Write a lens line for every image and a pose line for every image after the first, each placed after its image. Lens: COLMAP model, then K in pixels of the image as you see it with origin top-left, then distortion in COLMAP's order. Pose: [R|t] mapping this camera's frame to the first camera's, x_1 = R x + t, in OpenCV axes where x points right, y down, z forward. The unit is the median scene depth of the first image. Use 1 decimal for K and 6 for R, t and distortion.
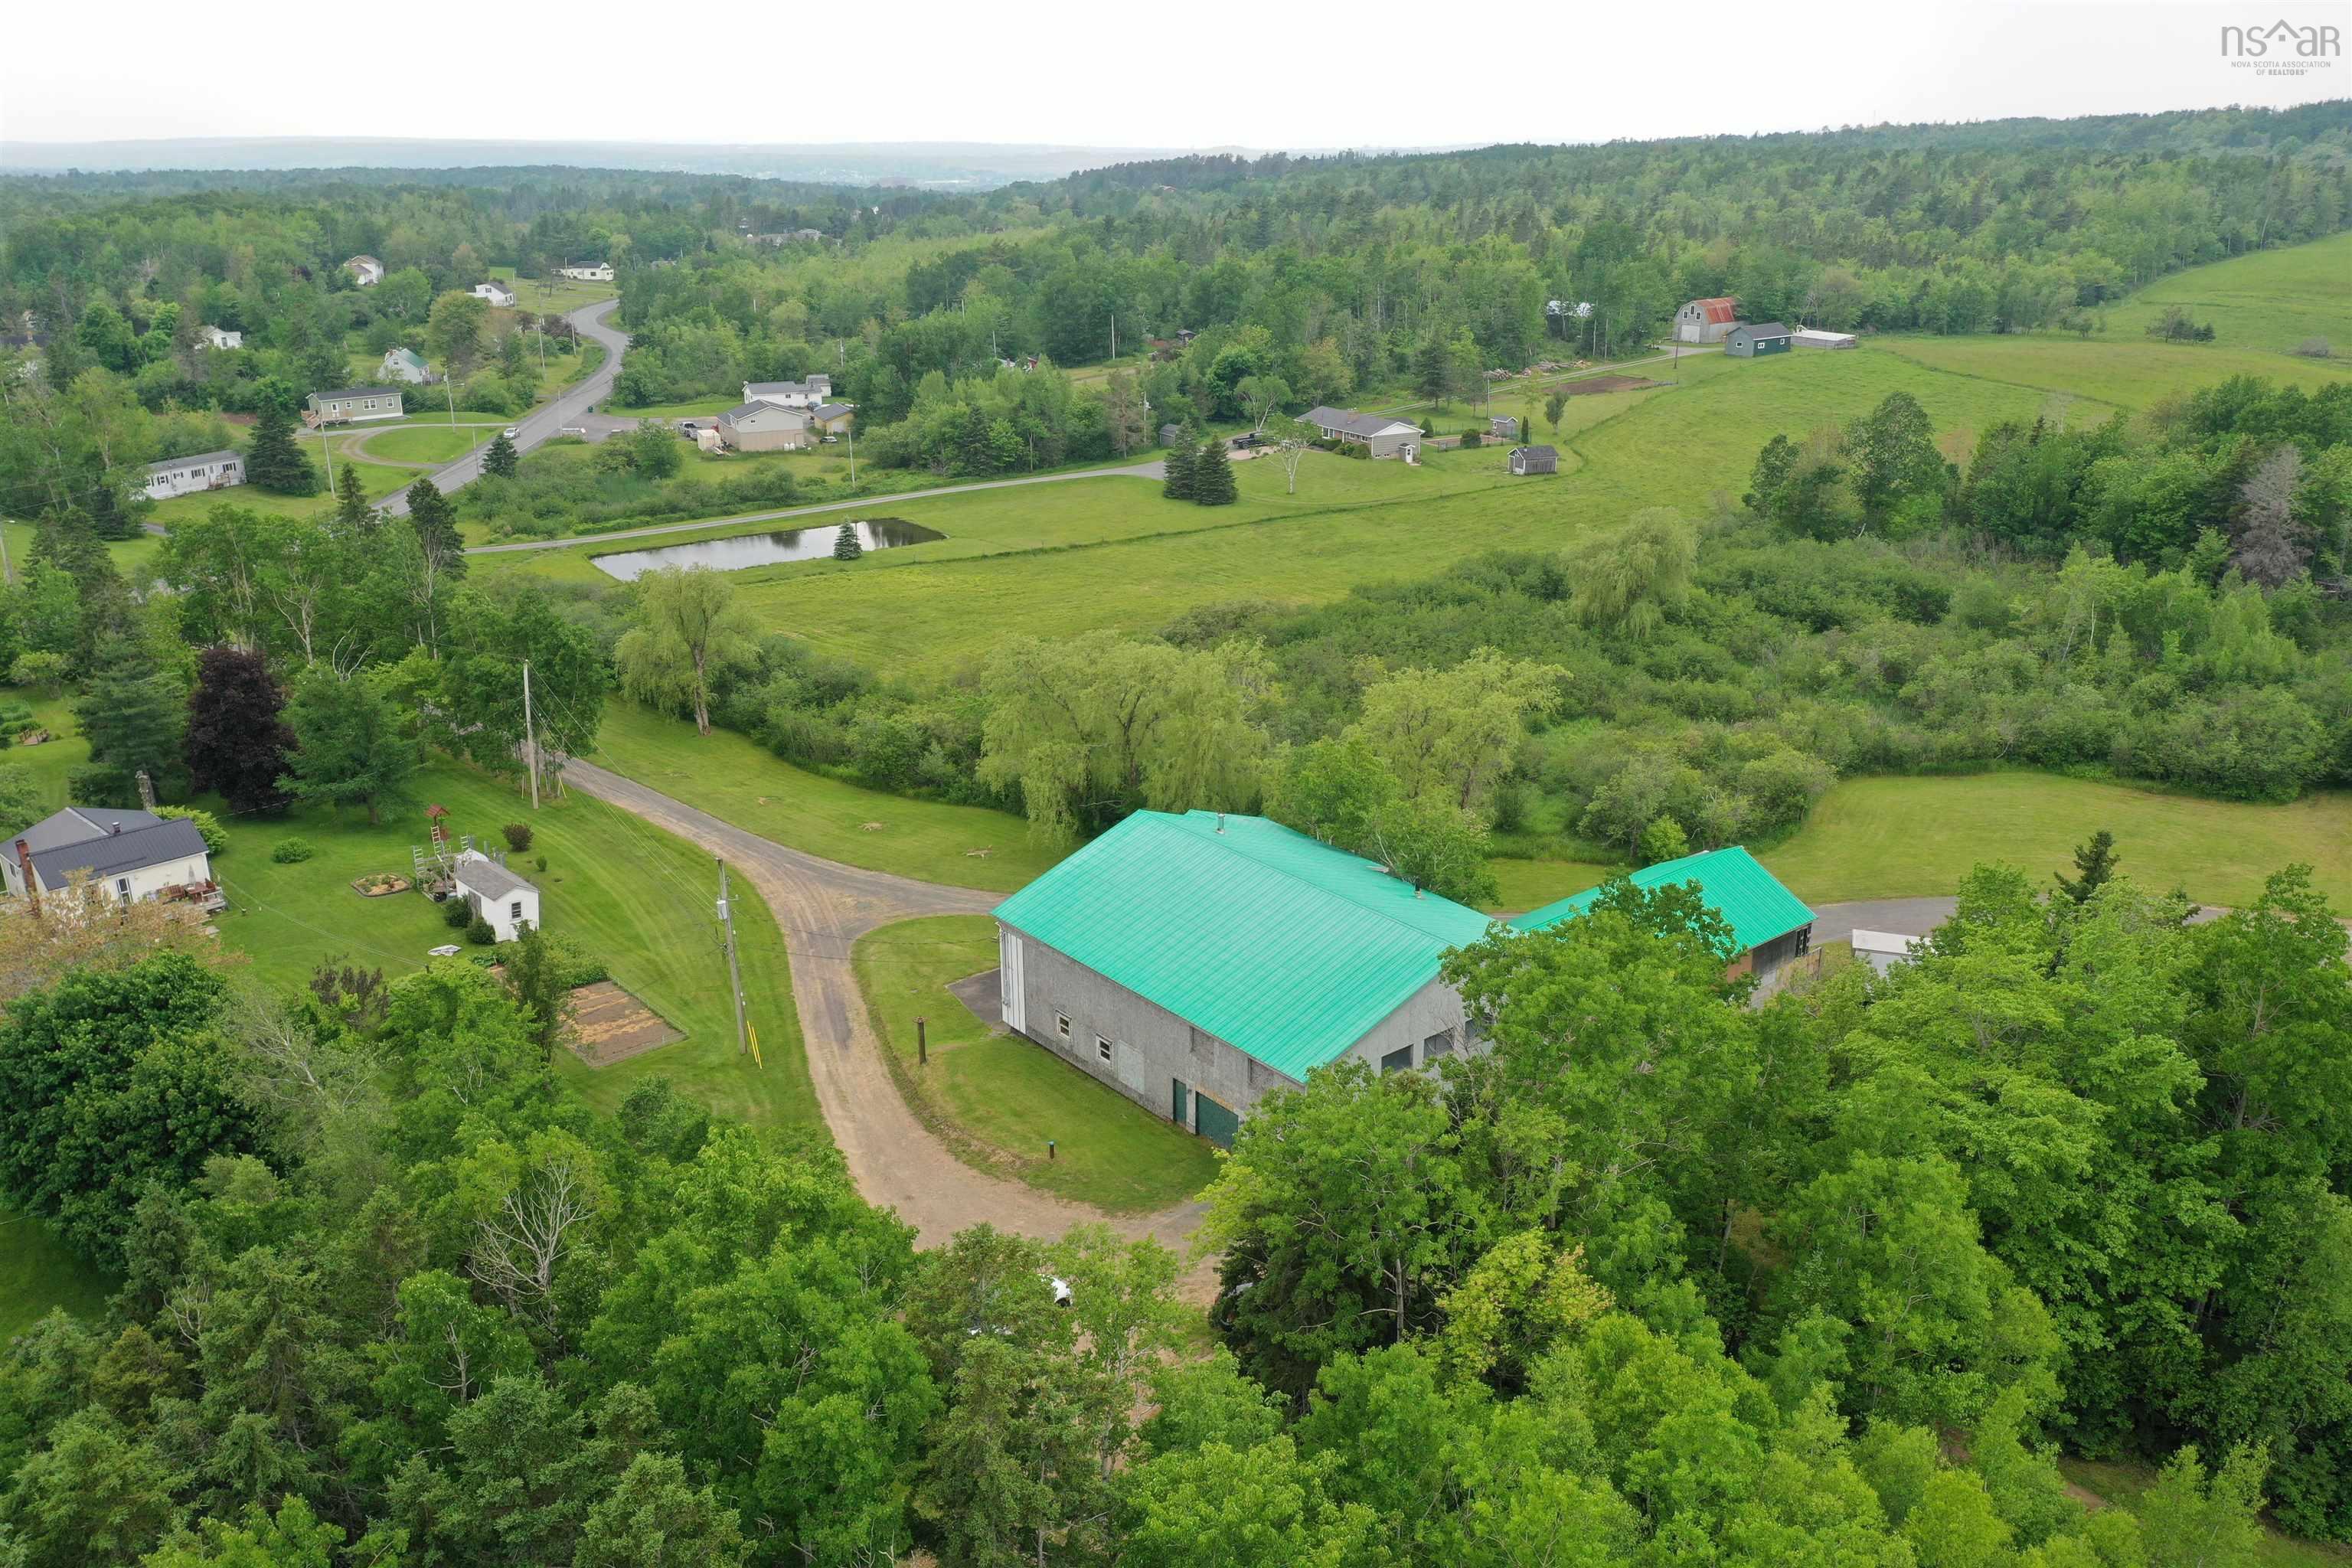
lens RADIAL K [[1906.6, 0, 1176.0], [0, 1906.6, 784.0], [0, 0, 1]] dist [-0.004597, 0.000167]
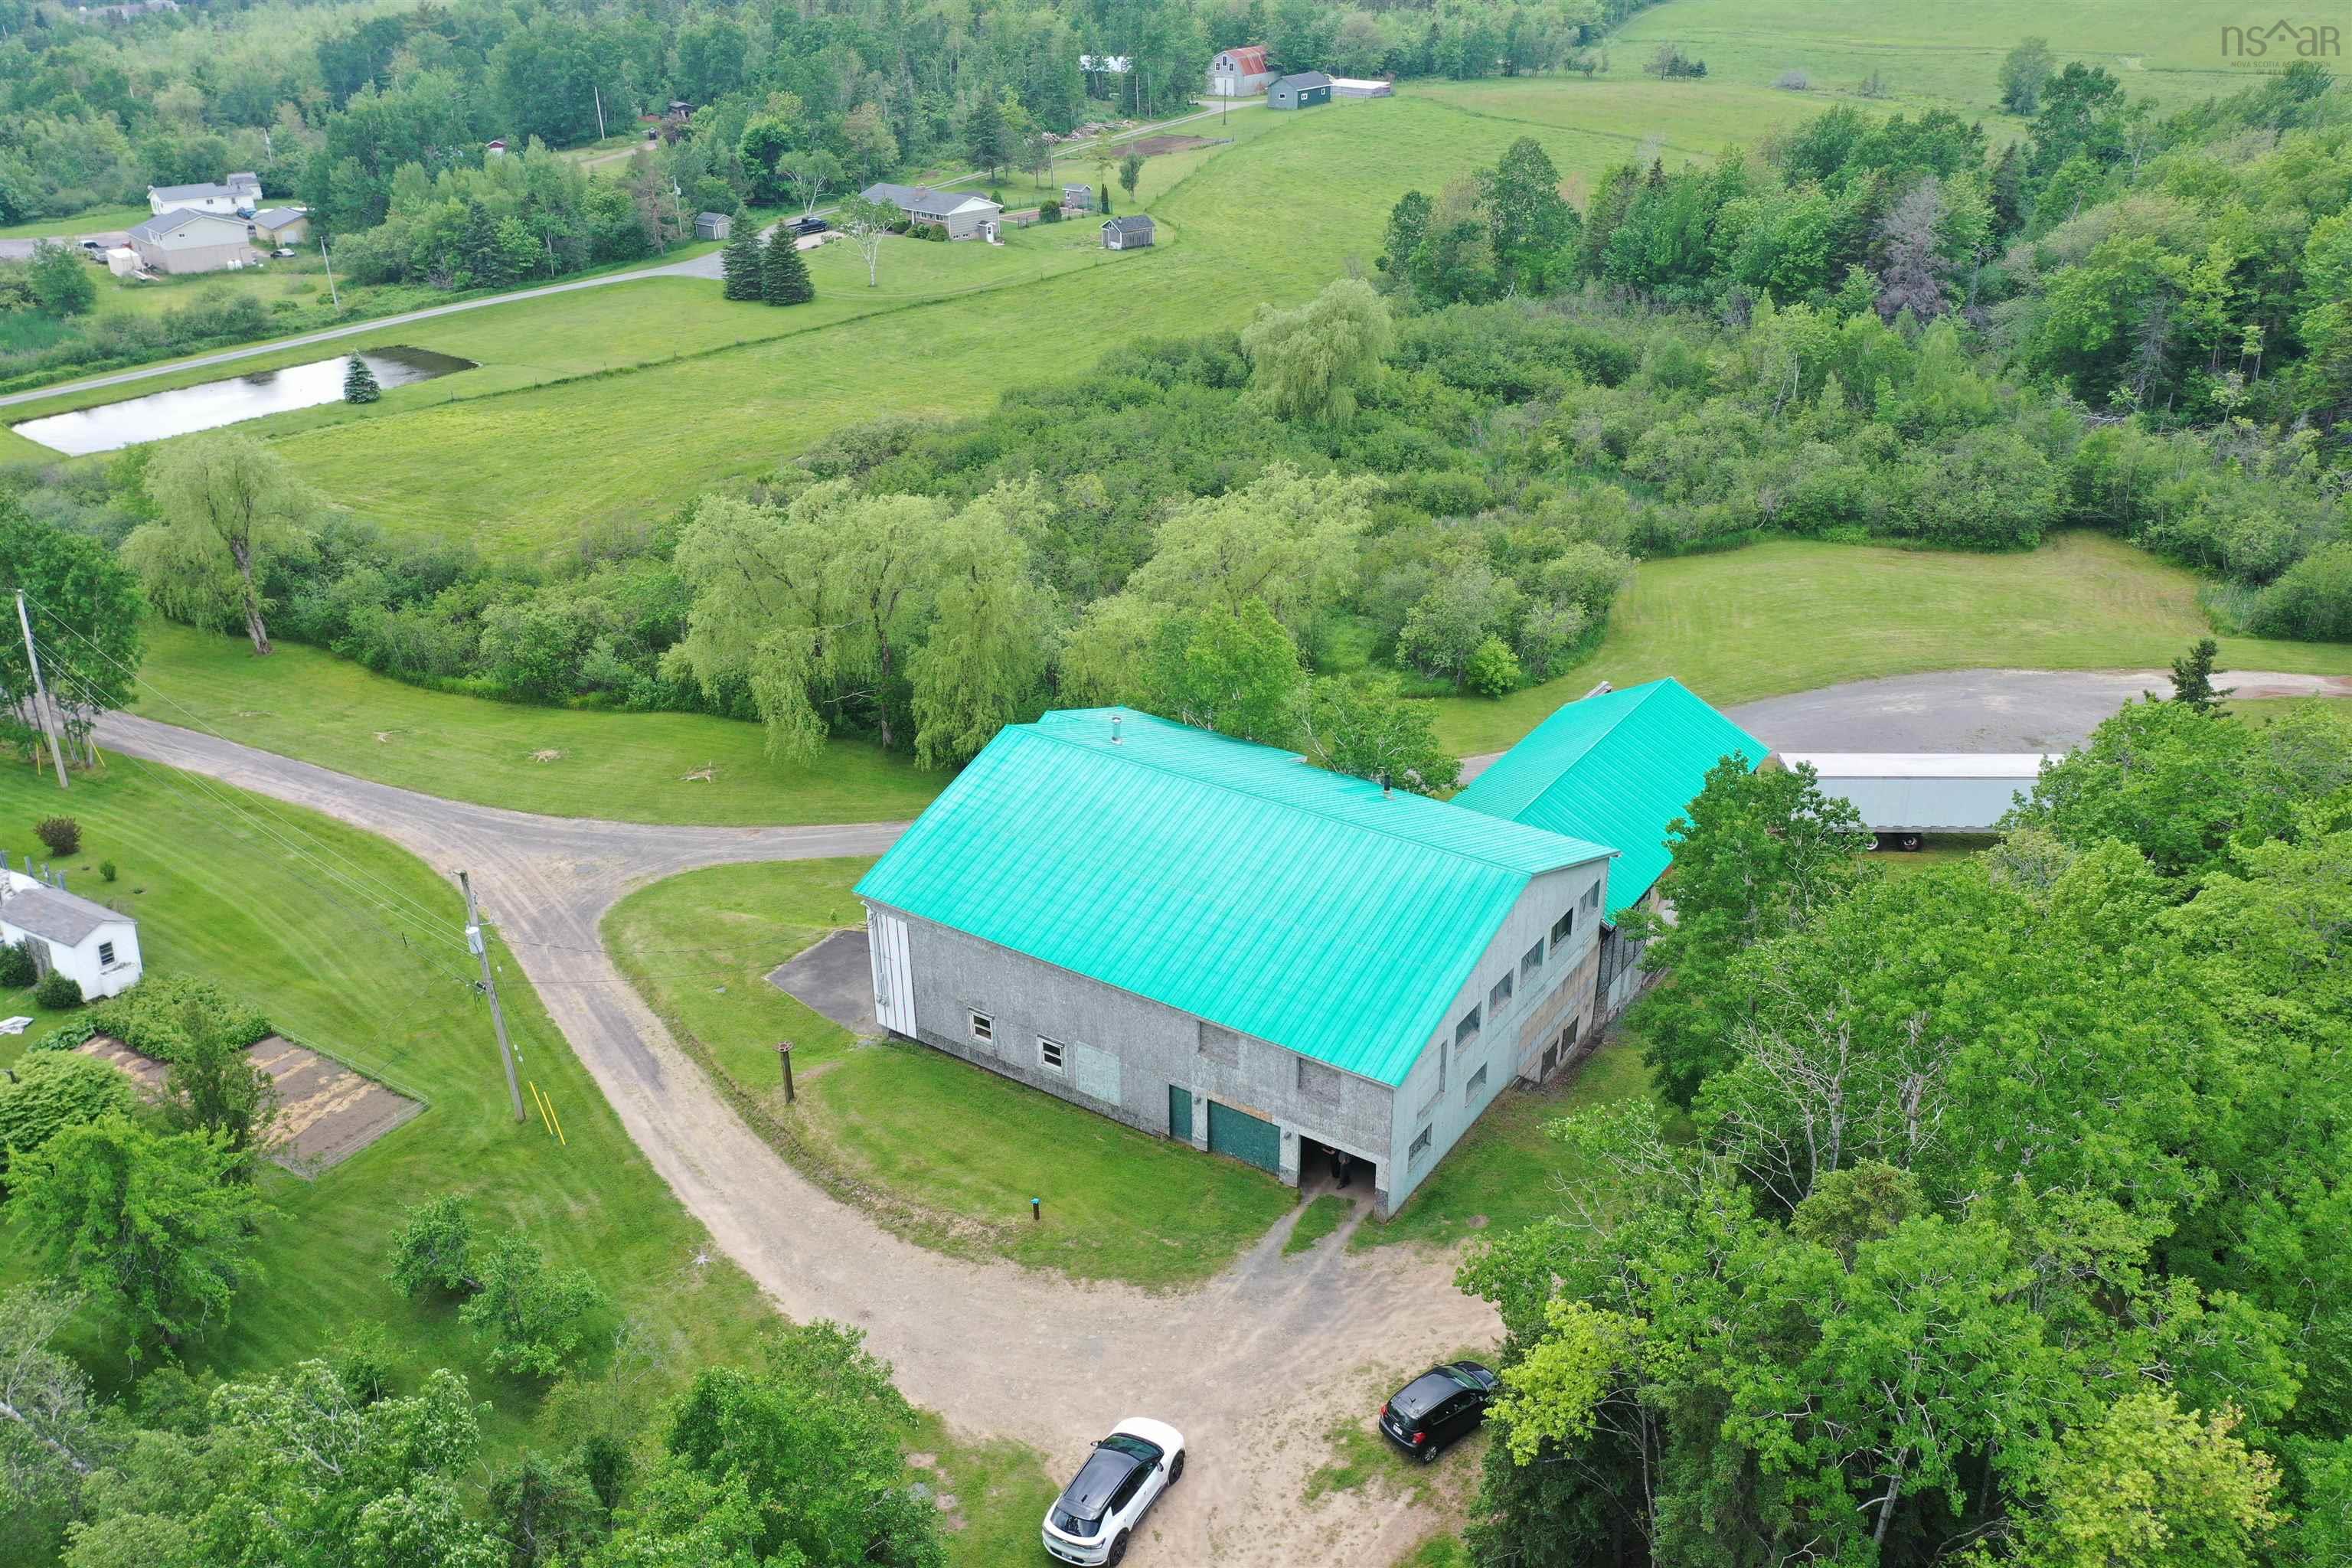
lens RADIAL K [[1888.1, 0, 1176.0], [0, 1888.1, 784.0], [0, 0, 1]] dist [-0.002974, -0.004772]
pose [[0.955857, -0.130720, 0.263155, -0.073272], [0.099627, 0.986723, 0.128268, -0.025127], [-0.276428, -0.096388, 0.956189, 0.112854]]
